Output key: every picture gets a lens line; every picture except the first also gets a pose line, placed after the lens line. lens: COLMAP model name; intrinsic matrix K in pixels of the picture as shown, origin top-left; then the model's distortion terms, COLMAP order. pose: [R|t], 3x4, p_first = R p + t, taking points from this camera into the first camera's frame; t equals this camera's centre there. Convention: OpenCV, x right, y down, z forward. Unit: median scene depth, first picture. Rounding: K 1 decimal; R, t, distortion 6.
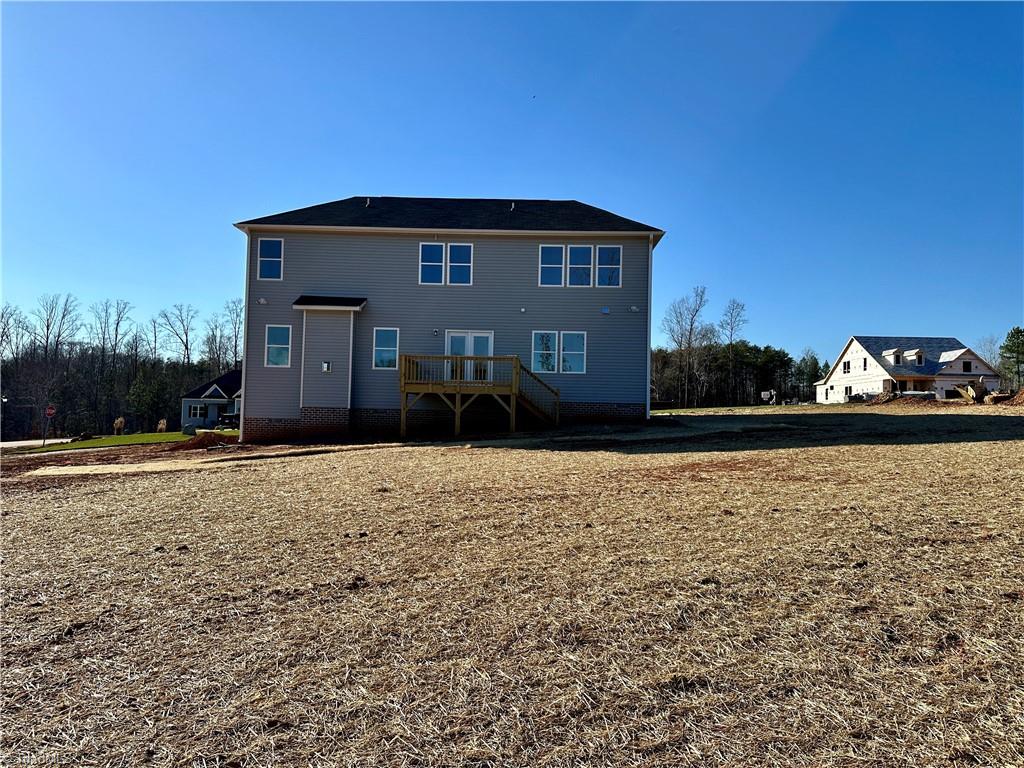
lens RADIAL K [[725.8, 0, 512.0], [0, 725.8, 384.0], [0, 0, 1]] dist [0.058429, -0.001966]
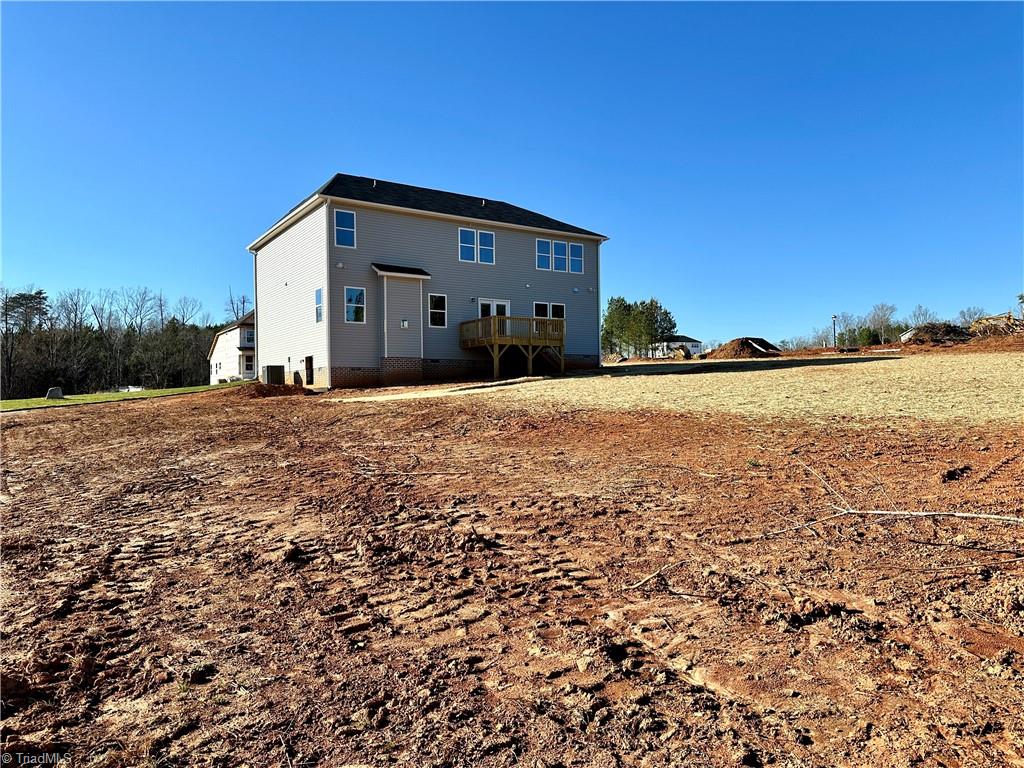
lens RADIAL K [[737.6, 0, 490.4], [0, 737.6, 380.1], [0, 0, 1]] dist [0.096057, -0.197242]
pose [[0.825603, -0.015755, 0.564032, -0.814385], [0.002001, 0.999686, 0.024996, 0.038524], [-0.564248, -0.019508, 0.825375, -0.096557]]
